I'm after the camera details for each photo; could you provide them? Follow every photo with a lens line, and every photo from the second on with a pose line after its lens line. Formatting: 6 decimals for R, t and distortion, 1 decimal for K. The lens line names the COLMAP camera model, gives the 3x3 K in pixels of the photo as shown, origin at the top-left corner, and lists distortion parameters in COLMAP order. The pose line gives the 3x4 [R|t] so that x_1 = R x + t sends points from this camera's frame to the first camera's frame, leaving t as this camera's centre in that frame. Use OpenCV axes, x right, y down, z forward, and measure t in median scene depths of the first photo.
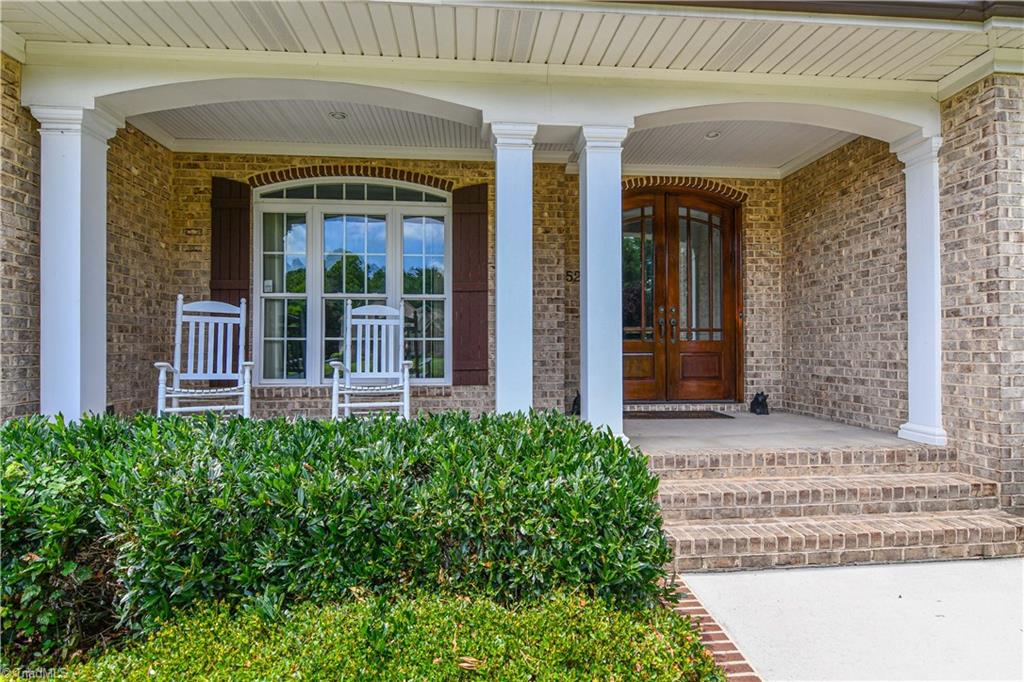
lens RADIAL K [[499.1, 0, 509.2], [0, 499.1, 336.2], [0, 0, 1]] dist [-0.014913, -0.001601]
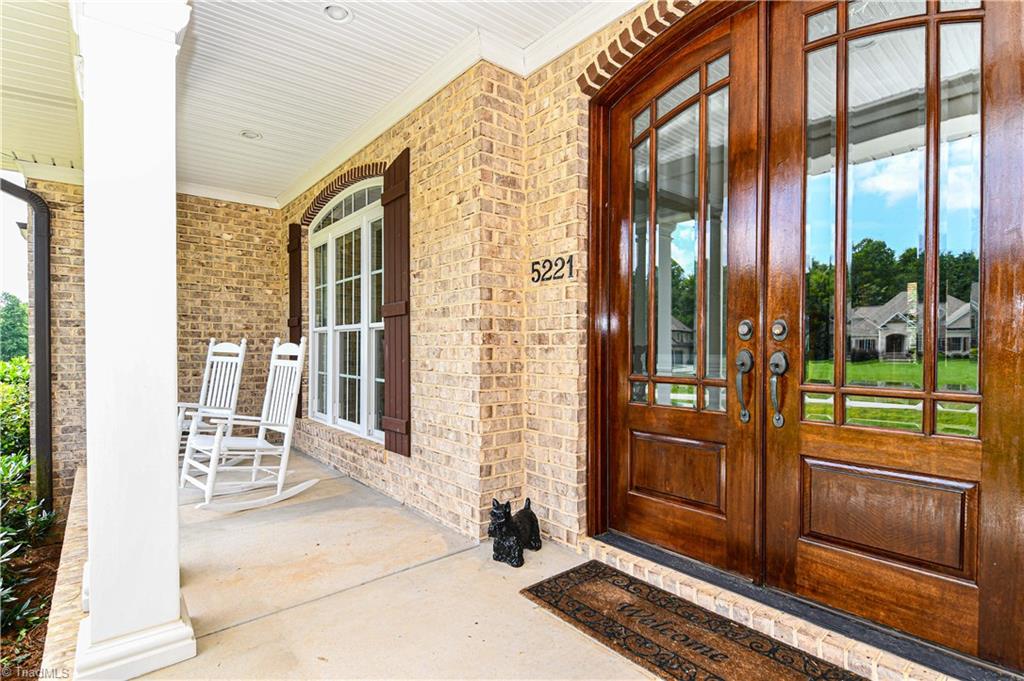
lens RADIAL K [[499.1, 0, 514.8], [0, 499.1, 347.6], [0, 0, 1]] dist [-0.014913, -0.001601]
pose [[0.577788, 0.002115, -0.816184, 0.569775], [0.017420, 0.999737, 0.014923, -0.053771], [0.816001, -0.022840, 0.577599, 0.736620]]
